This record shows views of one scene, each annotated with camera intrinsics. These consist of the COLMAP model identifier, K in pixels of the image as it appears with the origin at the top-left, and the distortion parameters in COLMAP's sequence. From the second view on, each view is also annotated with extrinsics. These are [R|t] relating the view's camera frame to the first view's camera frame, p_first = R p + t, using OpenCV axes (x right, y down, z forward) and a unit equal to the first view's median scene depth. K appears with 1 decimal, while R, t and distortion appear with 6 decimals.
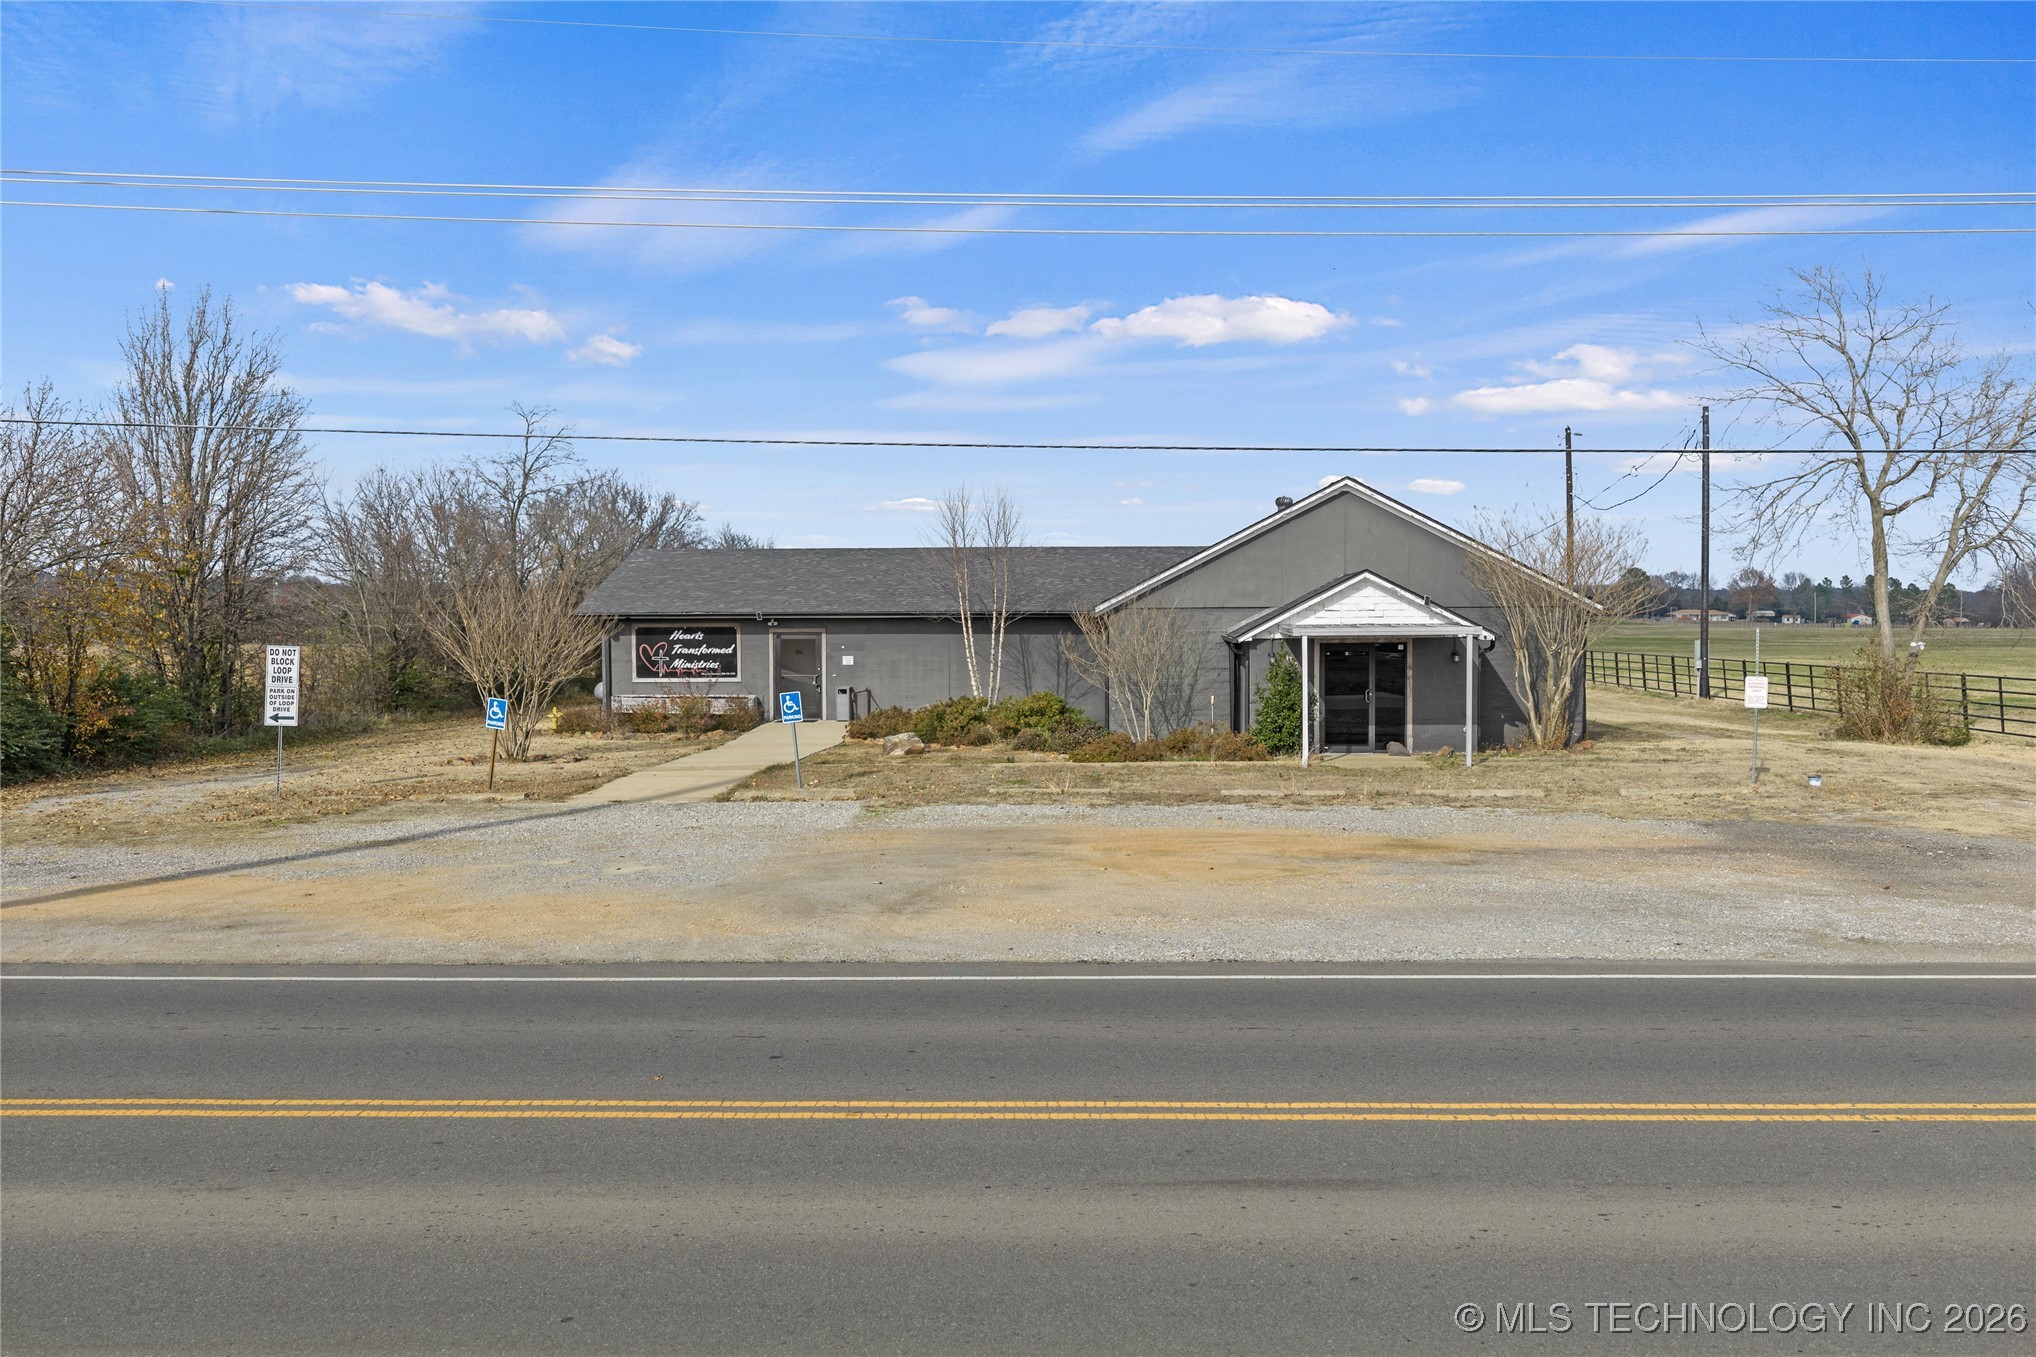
lens RADIAL K [[1674.3, 0, 1041.0], [0, 1674.3, 681.5], [0, 0, 1]] dist [0.018906, -0.003934]
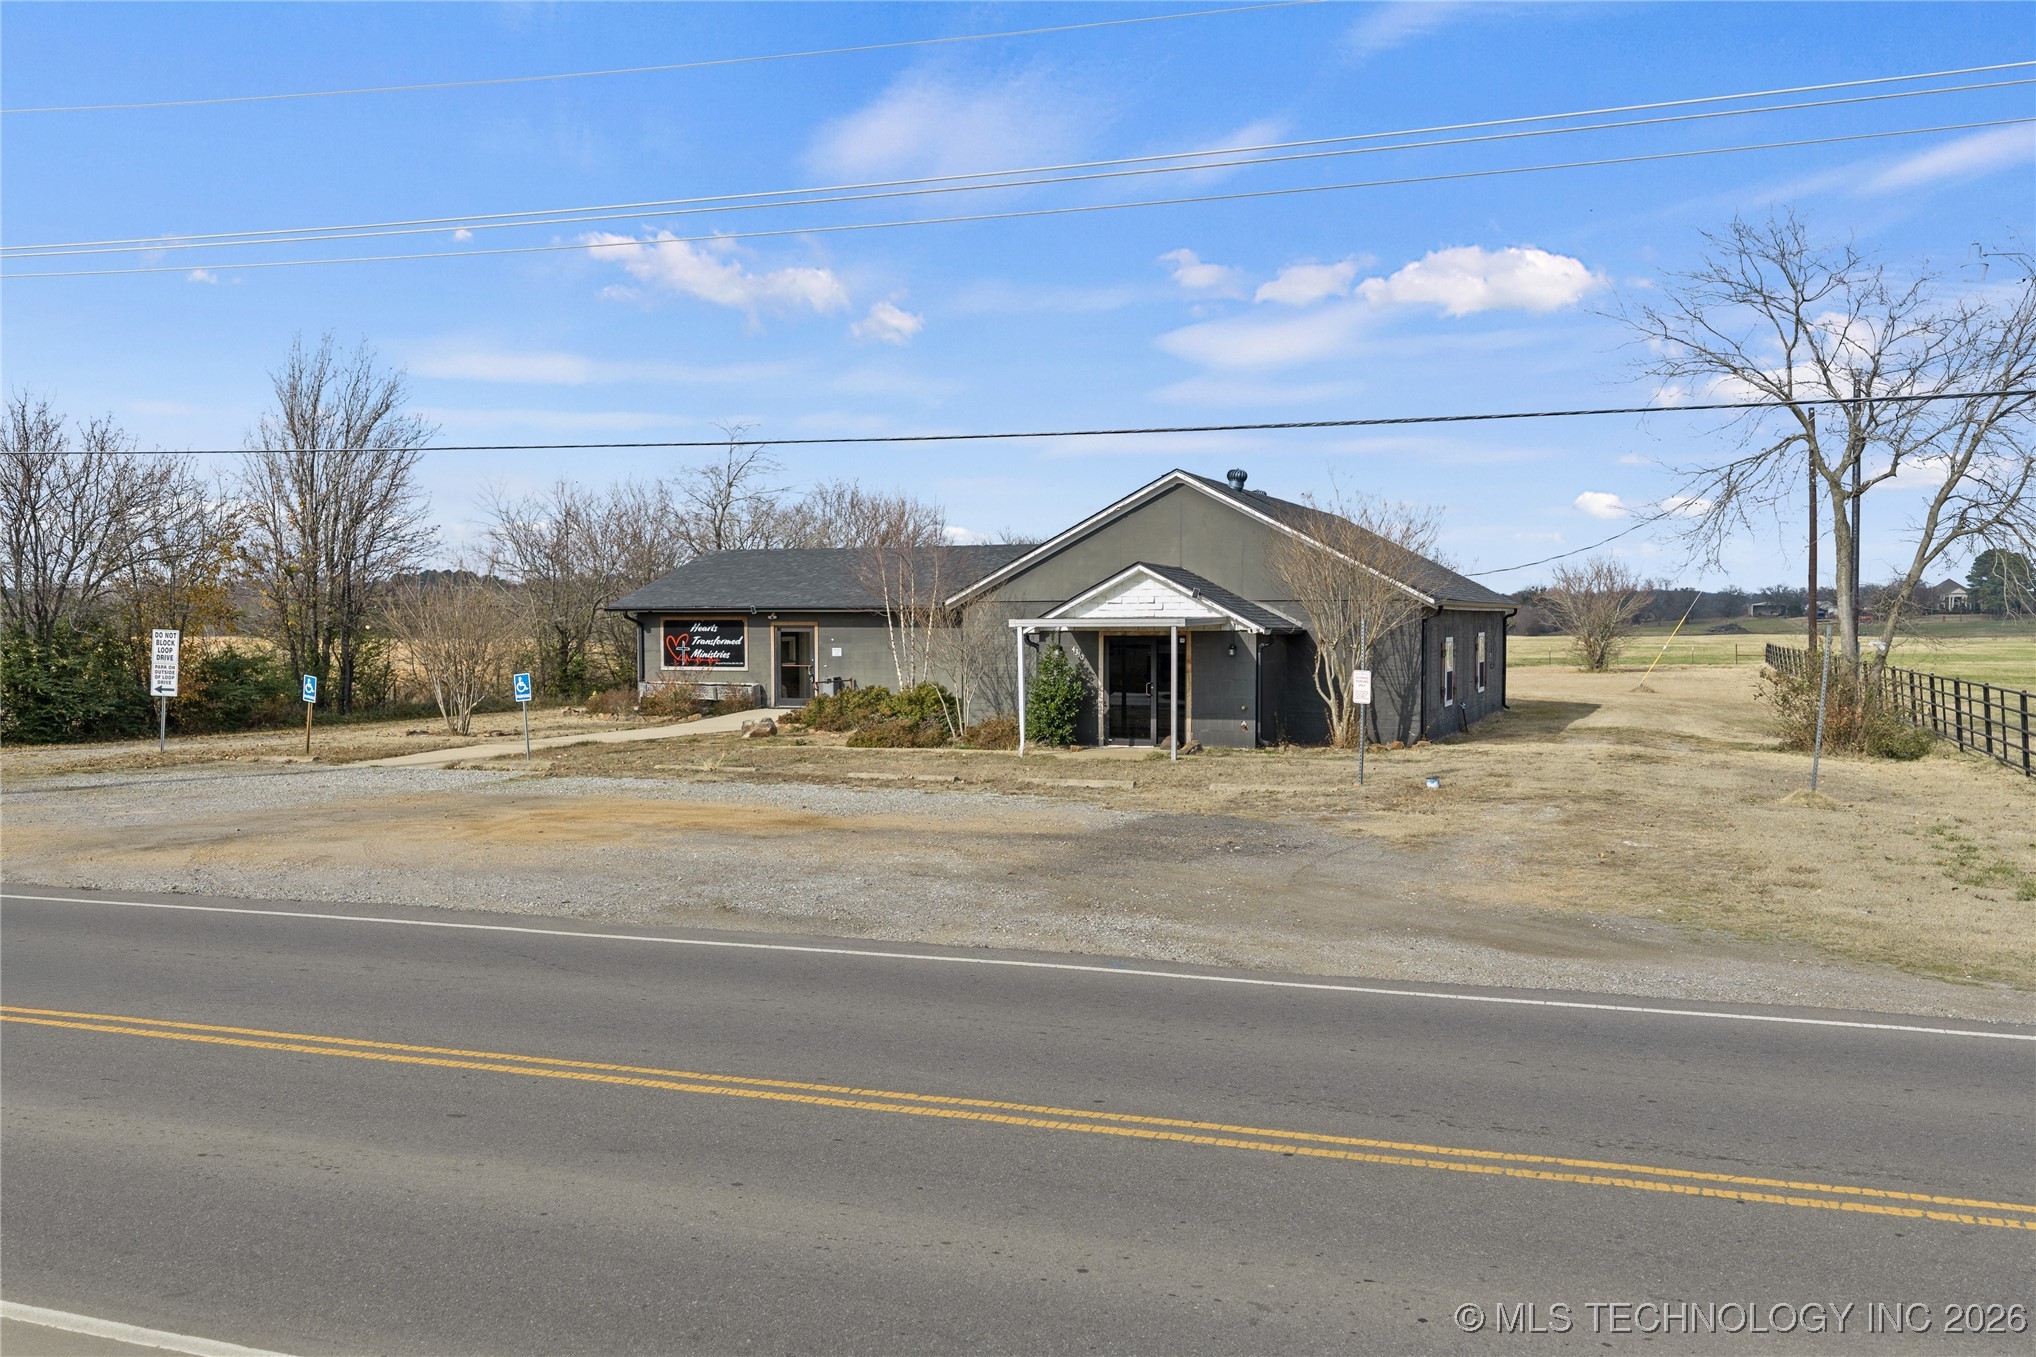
lens RADIAL K [[1687.6, 0, 1040.6], [0, 1687.6, 719.1], [0, 0, 1]] dist [0.012659, 0.001697]
pose [[0.952020, 0.021830, -0.305256, 0.392388], [-0.015565, 0.999616, 0.022944, 0.003927], [0.305640, -0.017091, 0.951994, 0.021354]]
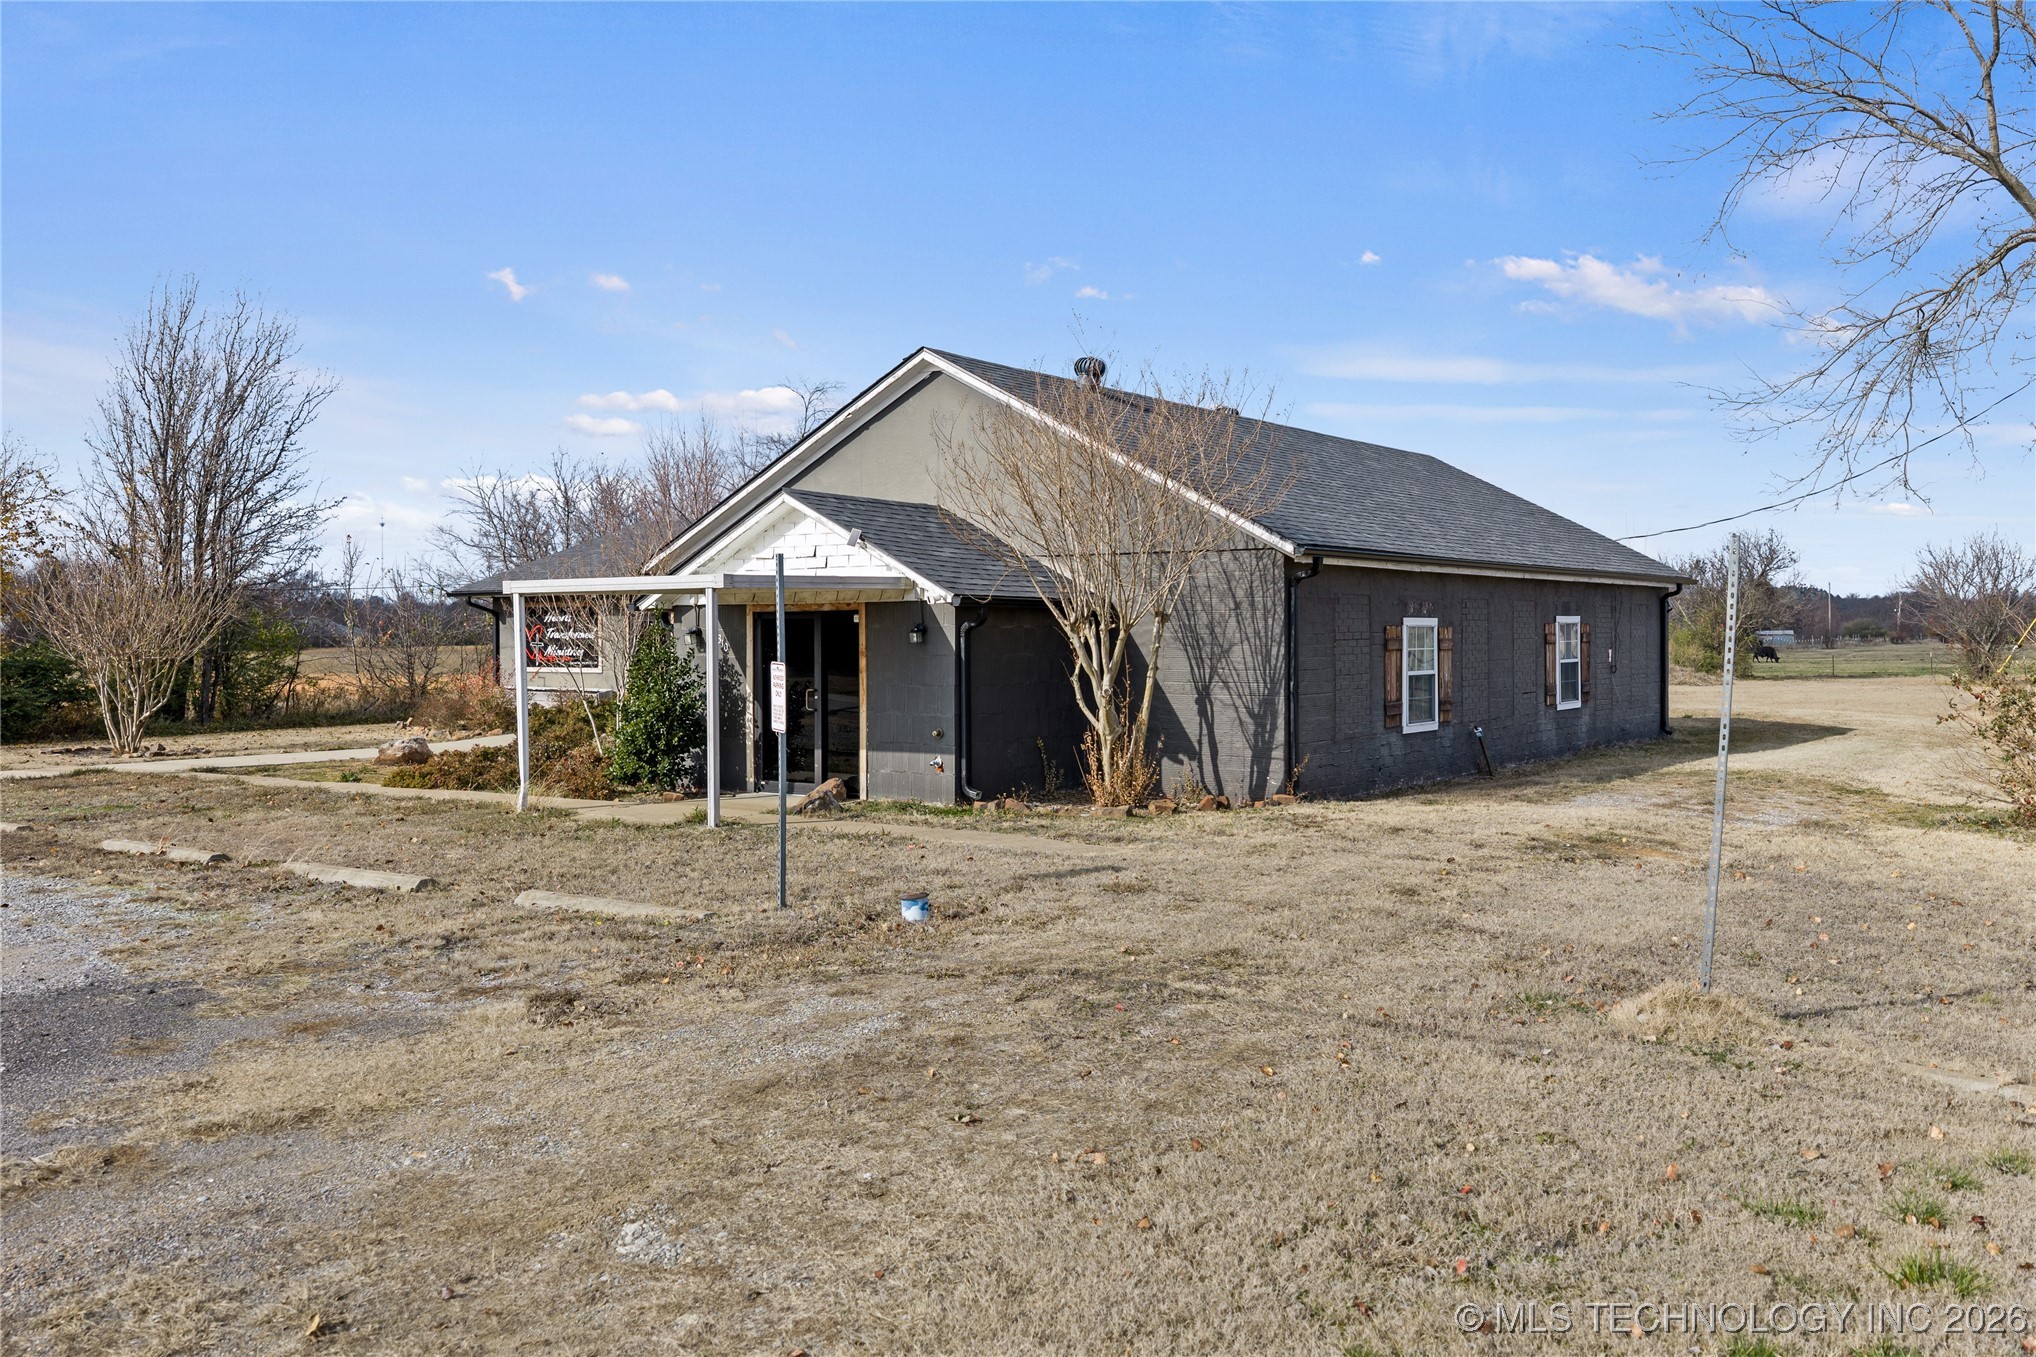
lens RADIAL K [[1692.7, 0, 1018.0], [0, 1692.7, 678.5], [0, 0, 1]] dist [-0.004794, -0.009283]
pose [[0.847823, 0.016455, -0.530024, 0.515846], [-0.020881, 0.999779, -0.002363, 0.000708], [0.529868, 0.013071, 0.847979, 0.466983]]
